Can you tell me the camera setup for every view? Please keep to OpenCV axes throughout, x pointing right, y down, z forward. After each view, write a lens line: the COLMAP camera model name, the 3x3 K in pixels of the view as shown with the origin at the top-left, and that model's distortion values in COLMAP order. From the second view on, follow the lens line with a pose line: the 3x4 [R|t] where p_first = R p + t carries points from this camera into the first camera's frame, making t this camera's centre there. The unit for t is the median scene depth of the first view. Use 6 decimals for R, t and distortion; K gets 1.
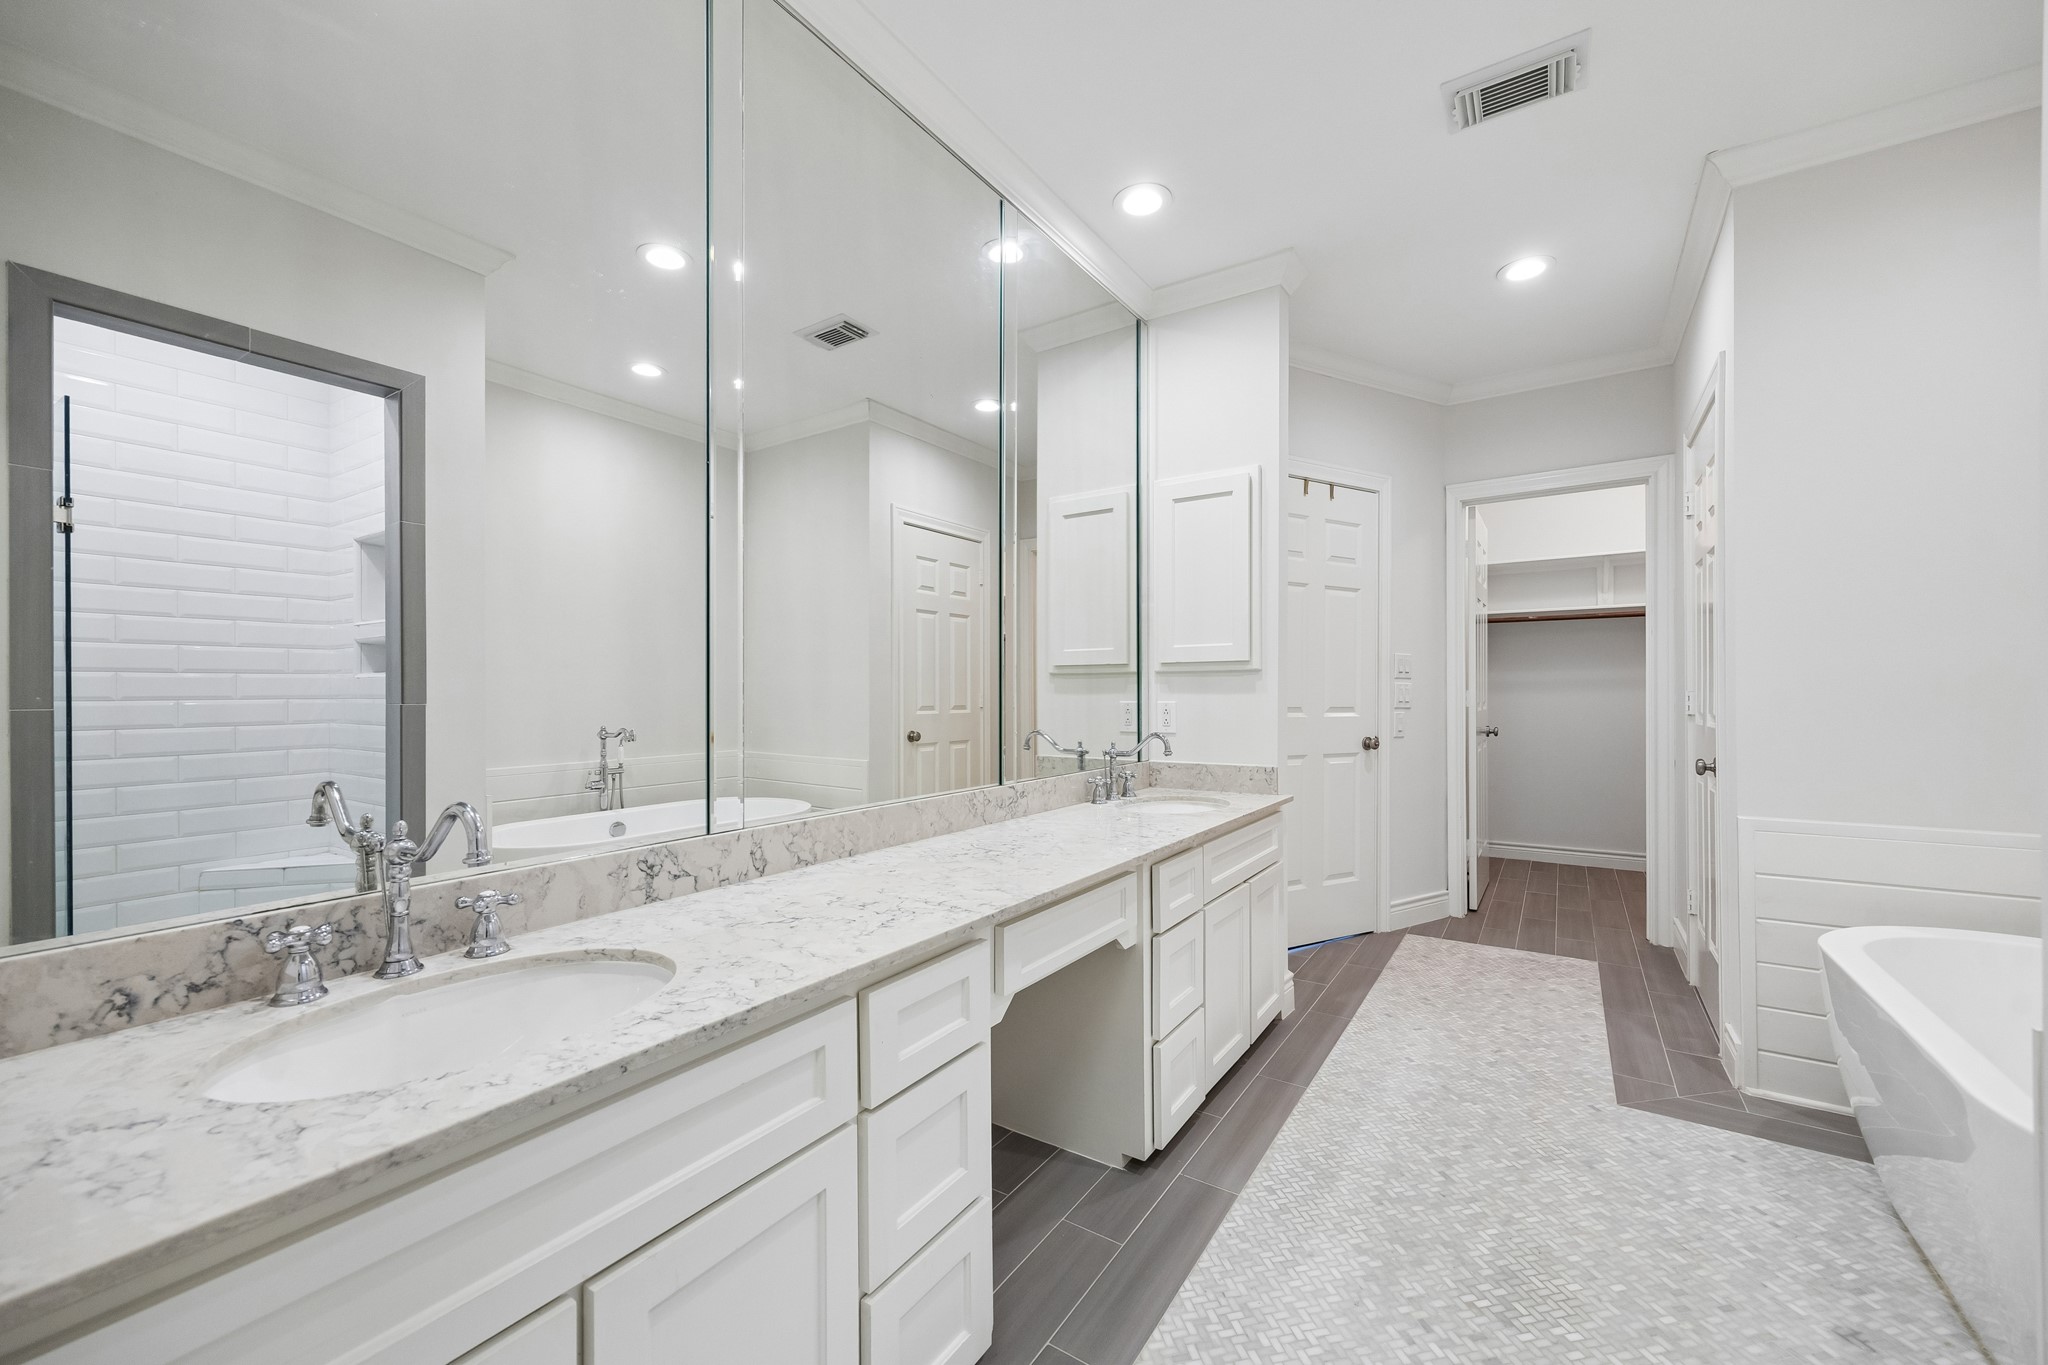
lens RADIAL K [[794.3, 0, 1037.9], [0, 794.3, 692.2], [0, 0, 1]] dist [-0.000575, 0.000122]
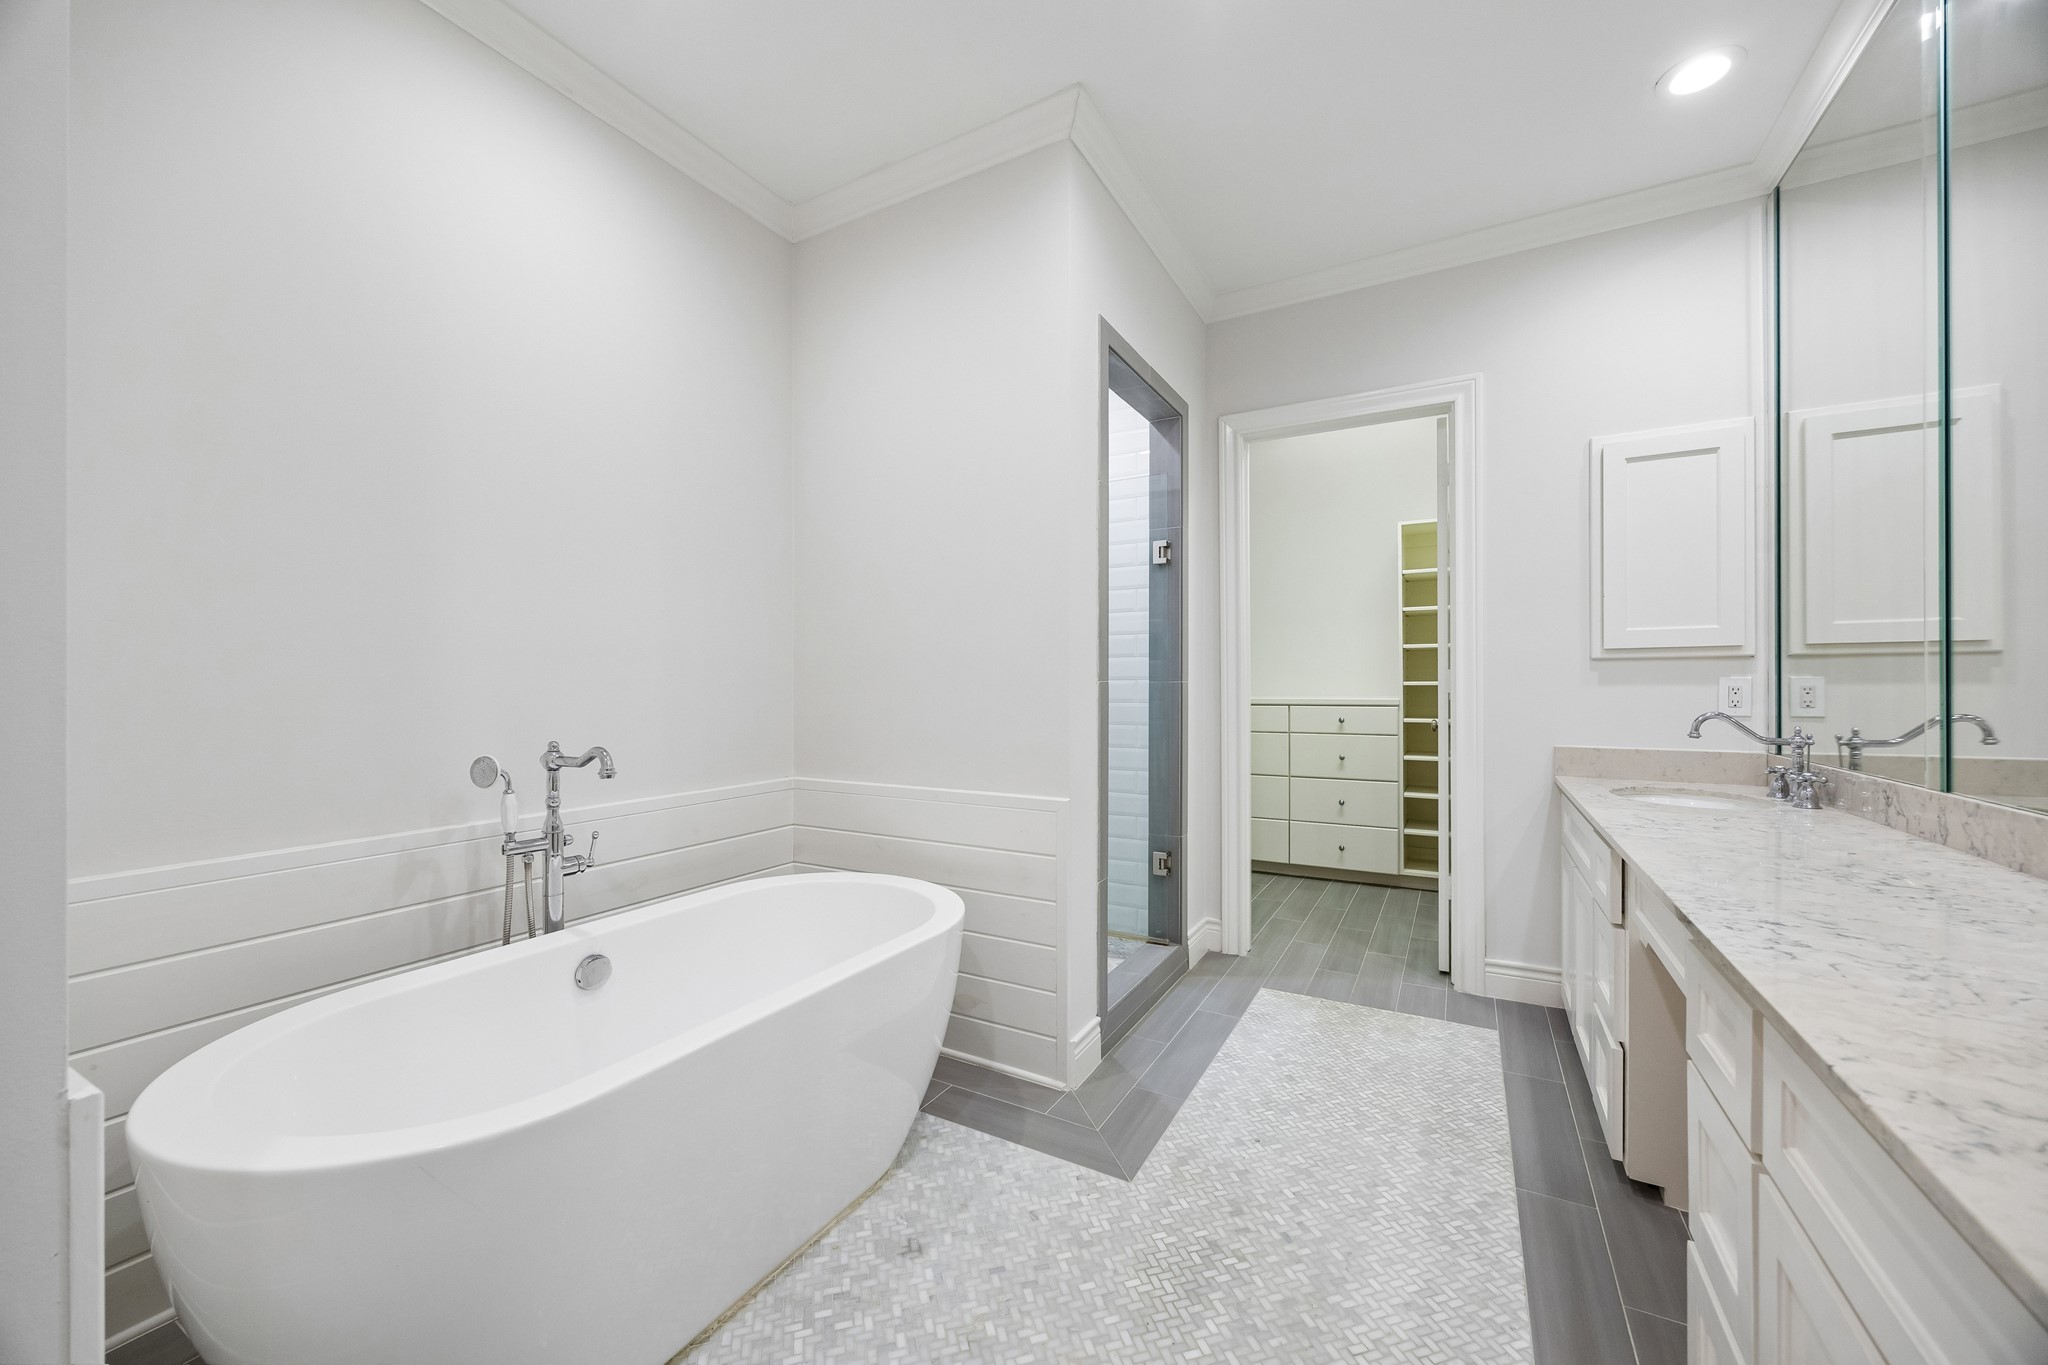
lens RADIAL K [[754.0, 0, 1055.7], [0, 754.0, 683.4], [0, 0, 1]] dist [0.001838, 0.000117]
pose [[-0.995826, 0.007831, -0.090935, 0.619438], [0.007938, 0.999968, -0.000812, 0.020973], [0.090926, -0.001531, -0.995856, 1.391580]]
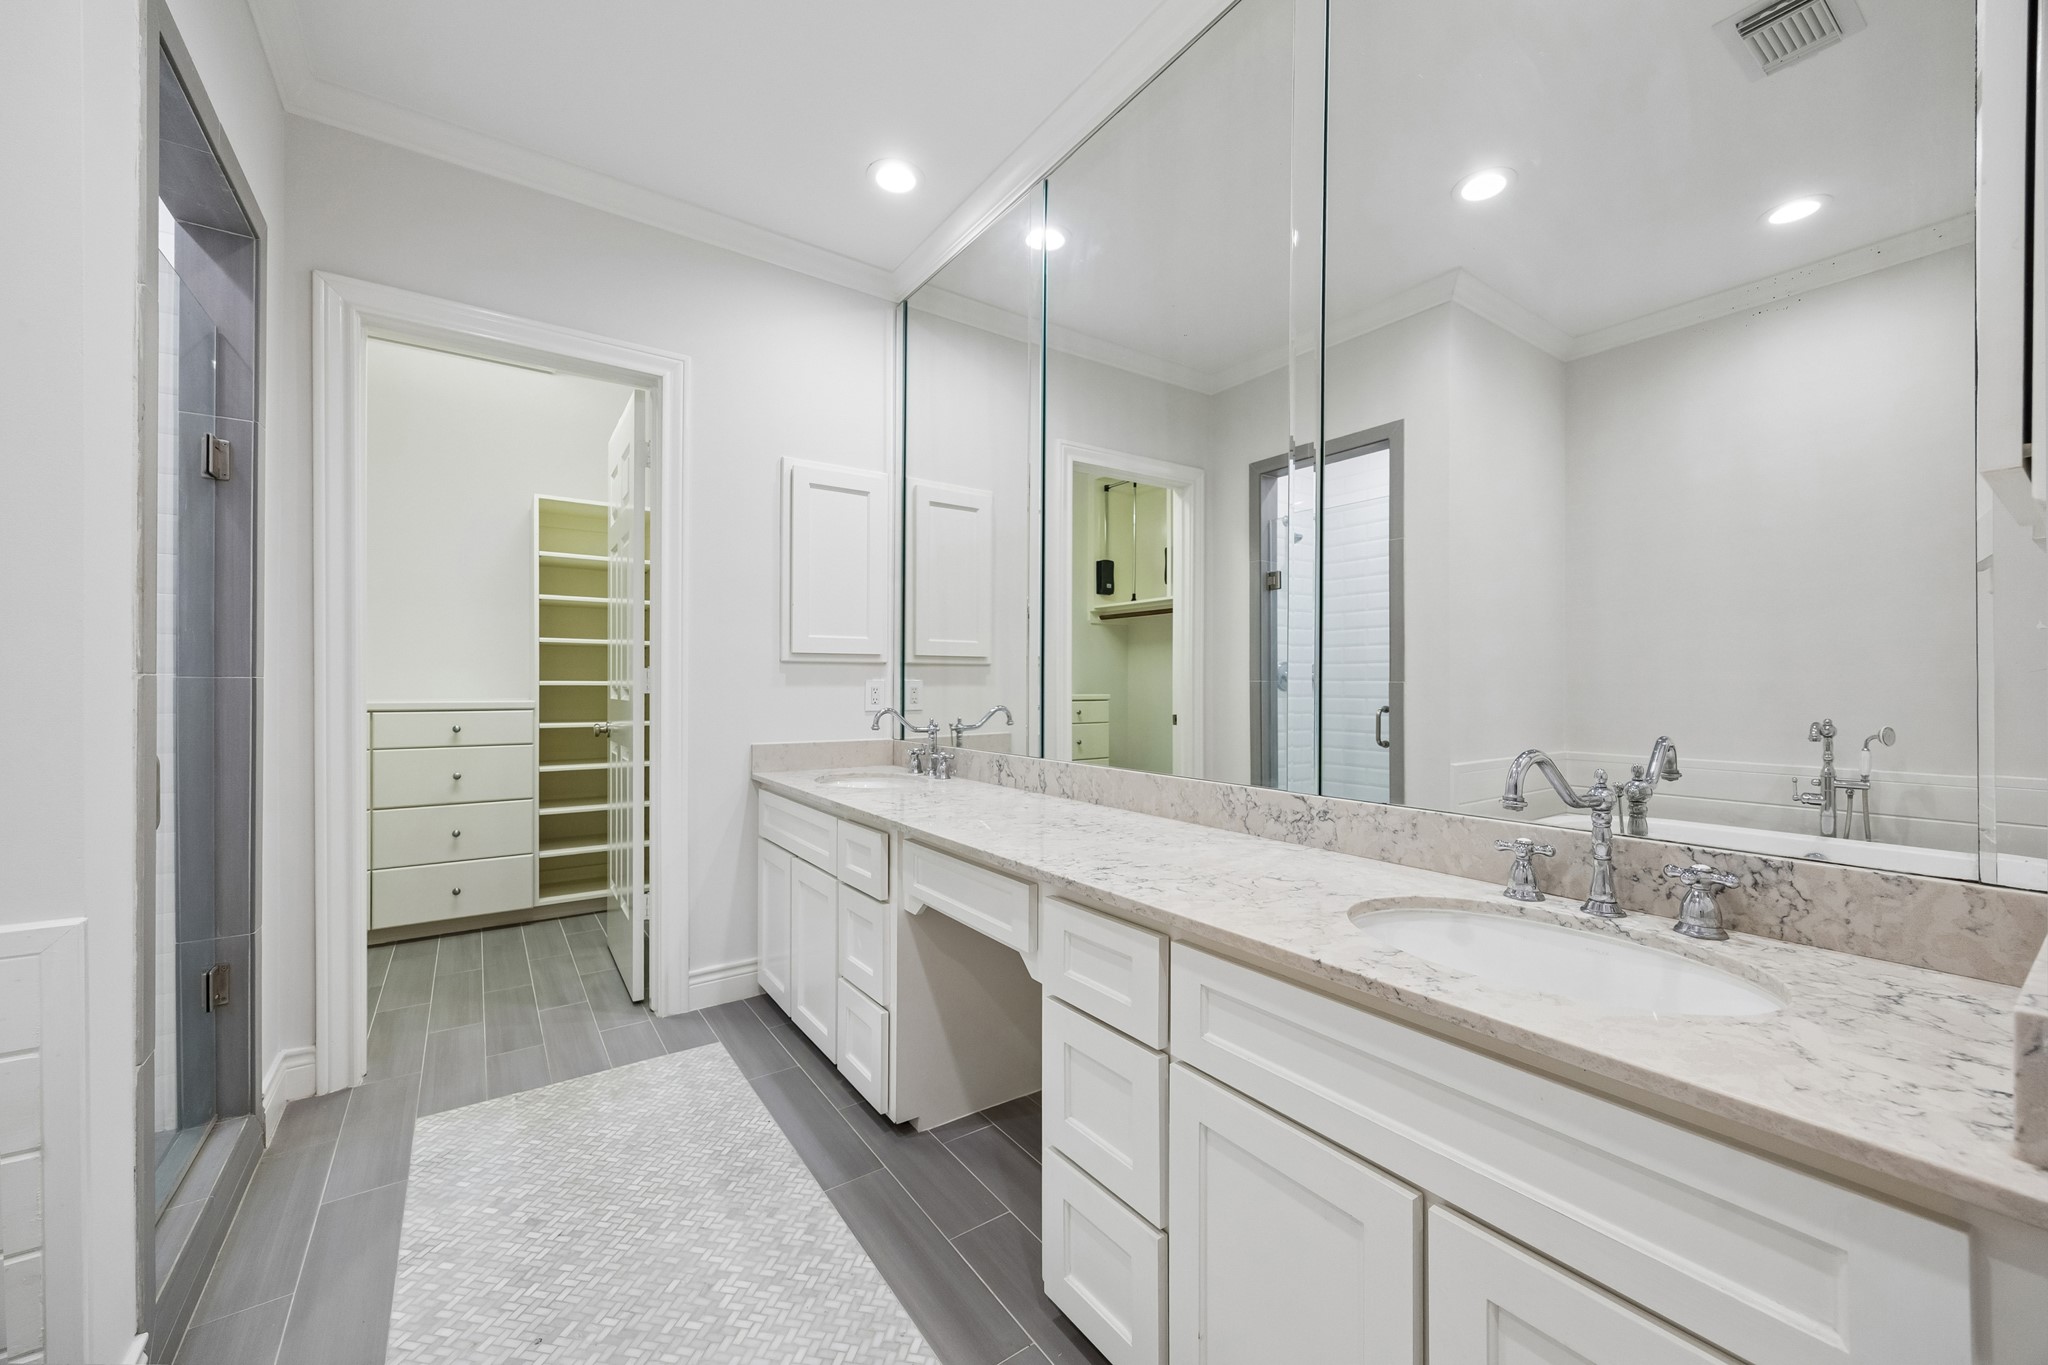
lens RADIAL K [[767.0, 0, 1003.0], [0, 767.0, 684.2], [0, 0, 1]] dist [0.000886, 0.000277]
pose [[-0.379246, 0.000271, -0.925296, 0.738516], [-0.002526, 0.999996, 0.001328, 0.024612], [0.925293, 0.002841, -0.379243, 1.117056]]
